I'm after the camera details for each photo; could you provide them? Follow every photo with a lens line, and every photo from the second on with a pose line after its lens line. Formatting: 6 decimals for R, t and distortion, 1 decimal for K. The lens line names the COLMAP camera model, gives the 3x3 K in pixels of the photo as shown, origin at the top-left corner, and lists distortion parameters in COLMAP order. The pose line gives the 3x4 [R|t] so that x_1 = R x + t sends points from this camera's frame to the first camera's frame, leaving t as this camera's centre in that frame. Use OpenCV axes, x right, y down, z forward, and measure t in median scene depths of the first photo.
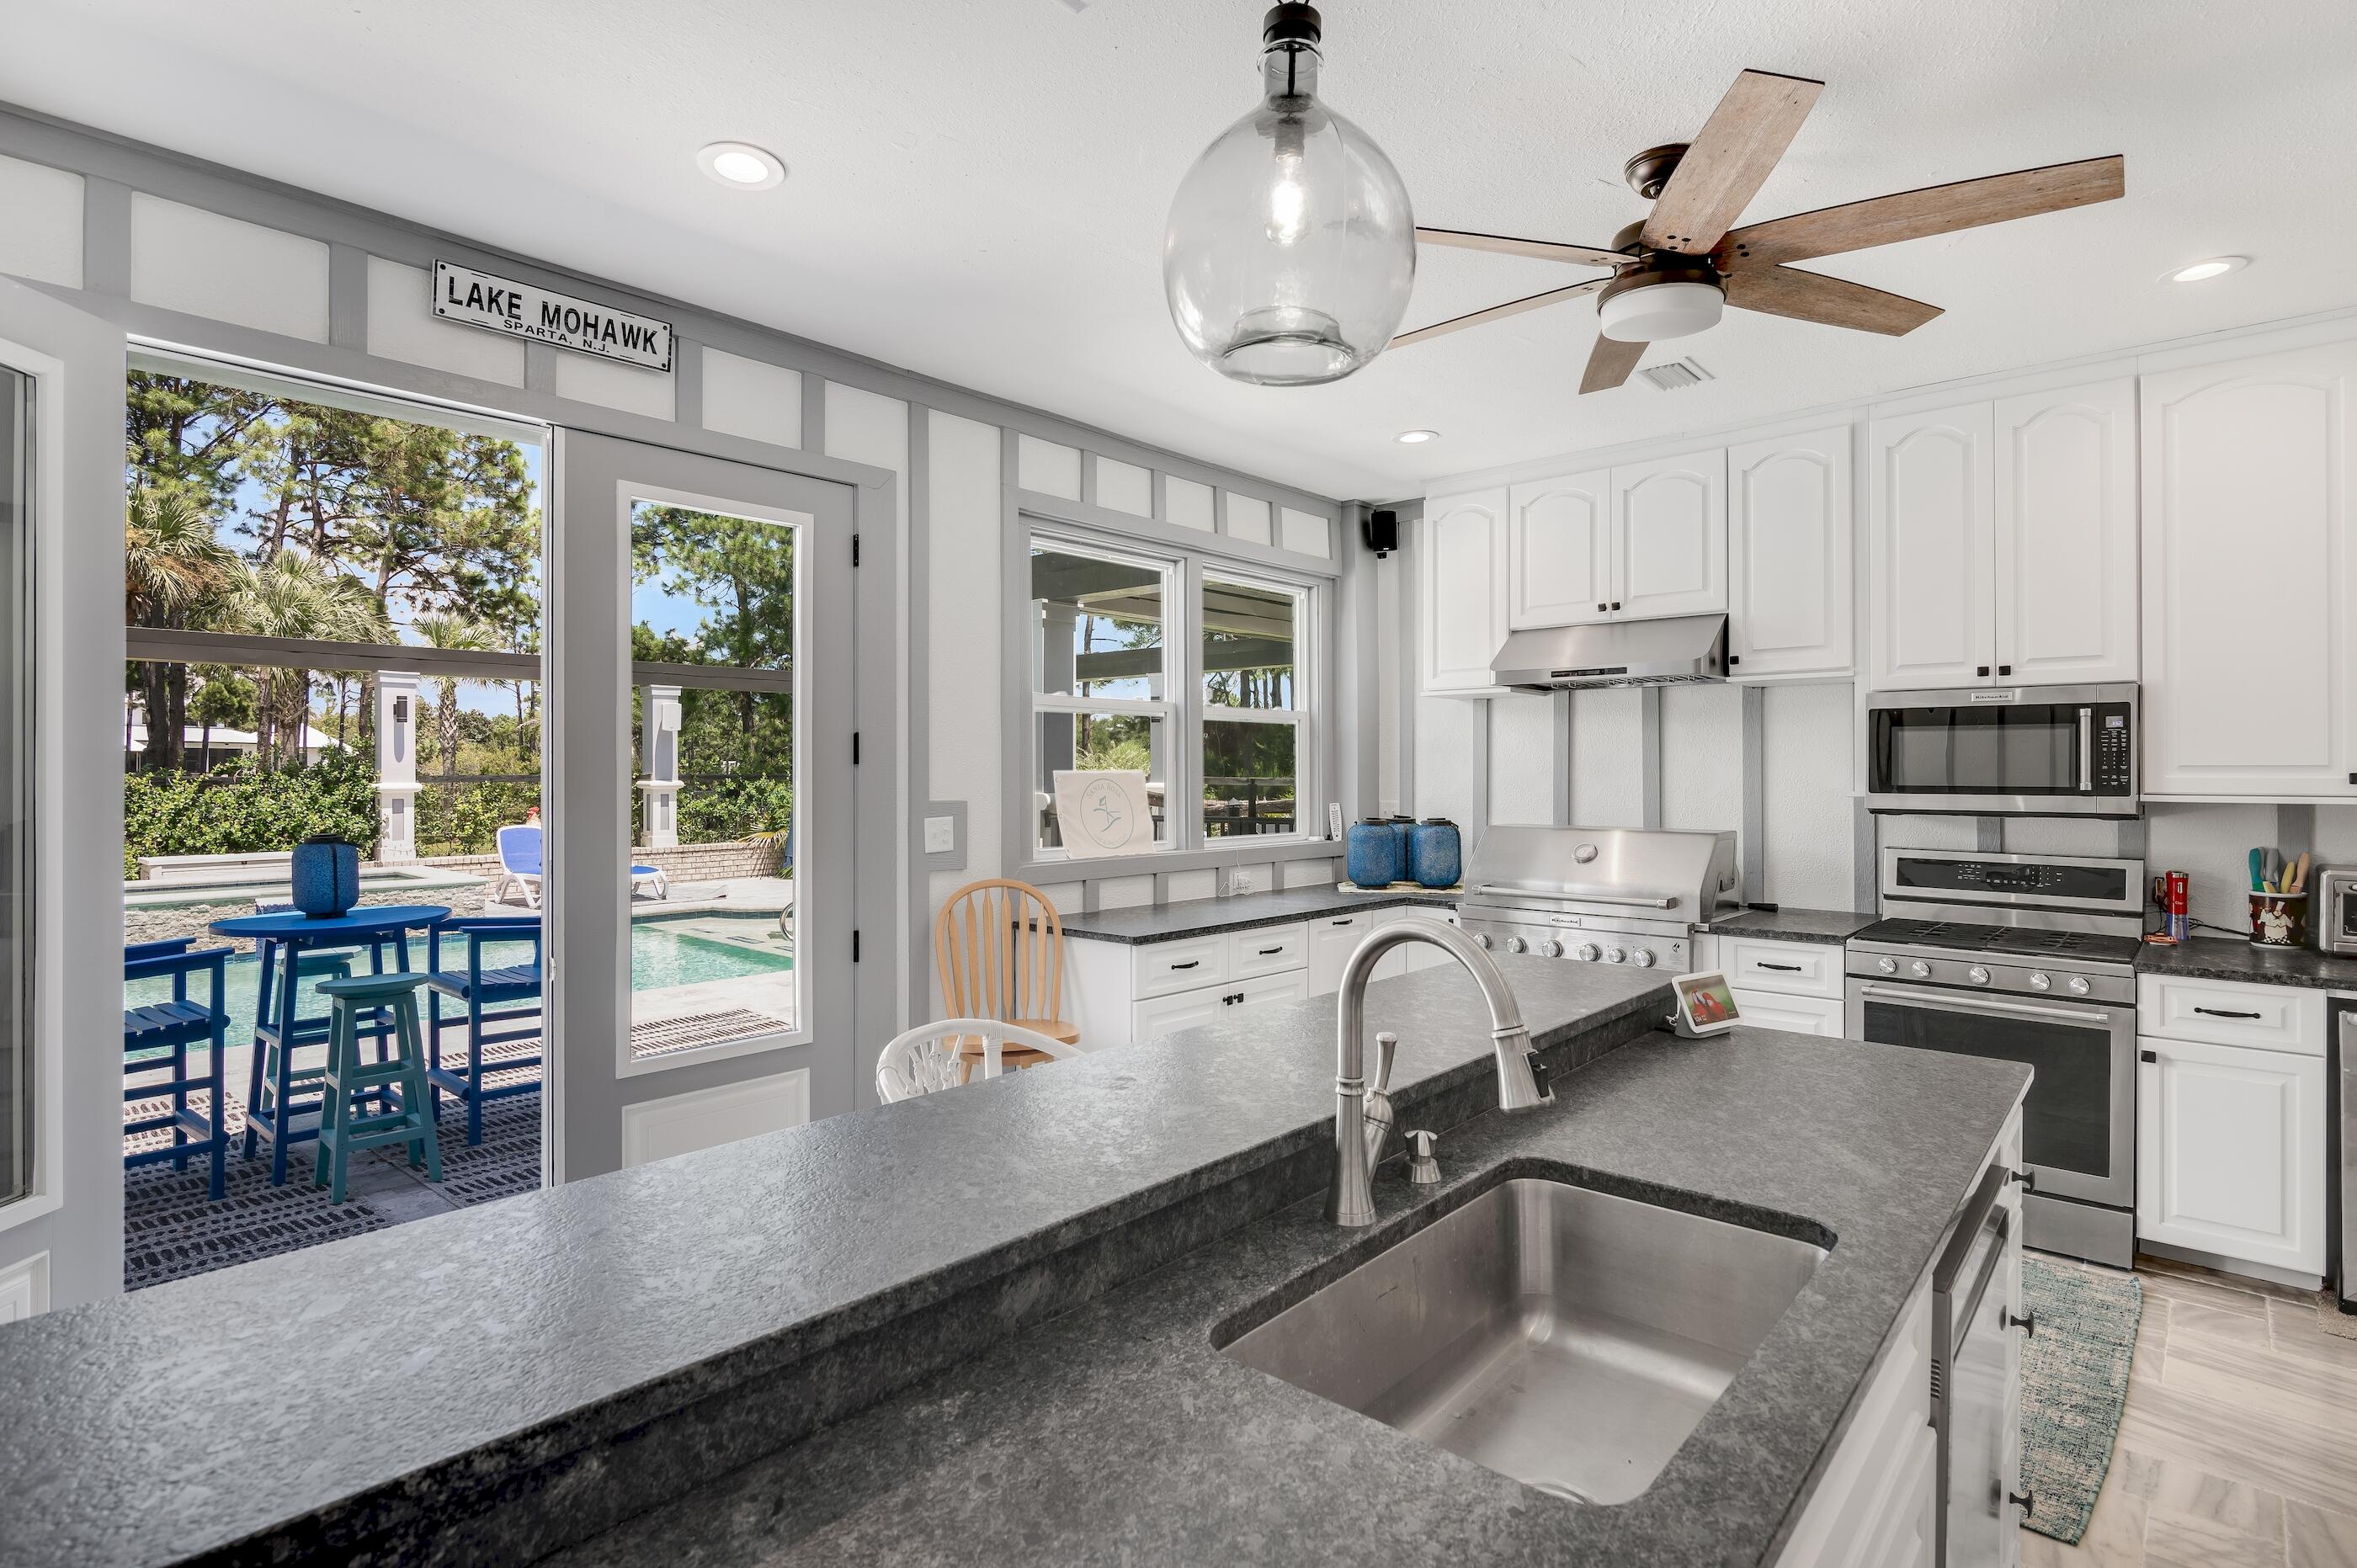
lens RADIAL K [[1150.8, 0, 1176.1], [0, 1150.8, 782.3], [0, 0, 1]] dist [-0.006149, -0.000673]
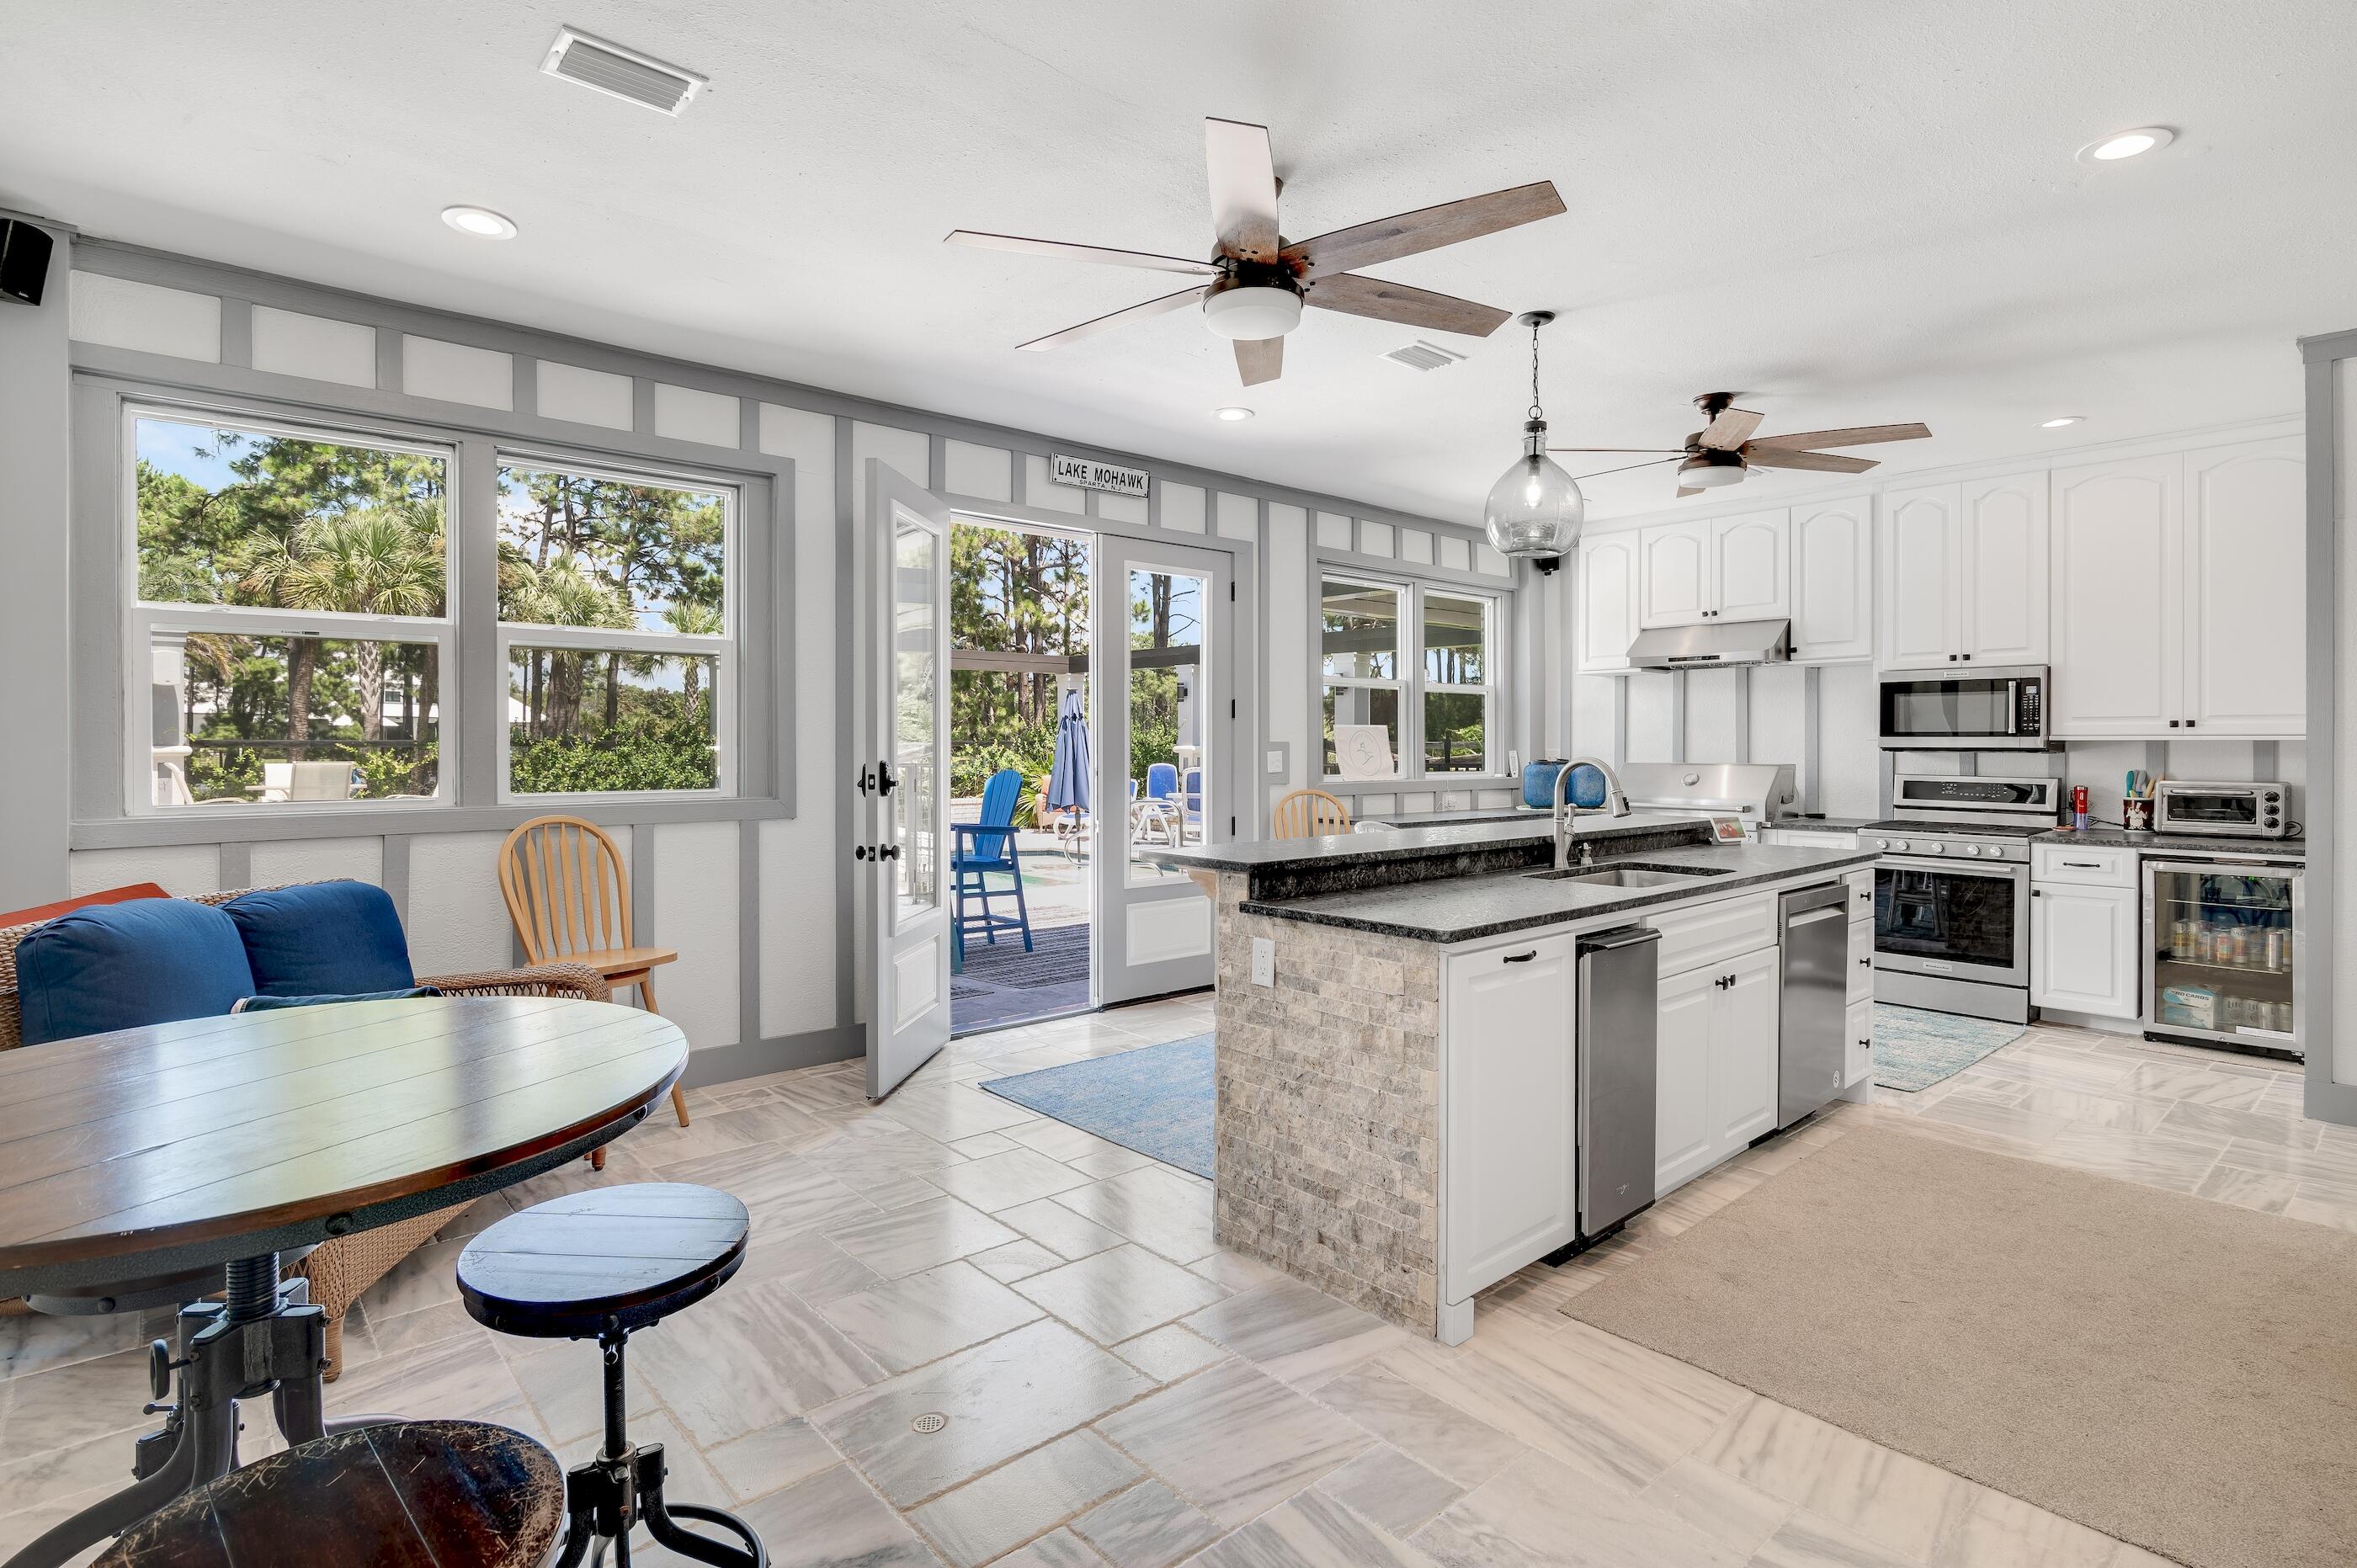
lens RADIAL K [[1150.8, 0, 1179.8], [0, 1150.8, 758.4], [0, 0, 1]] dist [-0.006149, -0.000673]
pose [[0.993263, 0.002404, -0.115859, -0.146413], [-0.002226, 0.999996, 0.001669, 0.036925], [0.115863, -0.001400, 0.993264, -0.625092]]
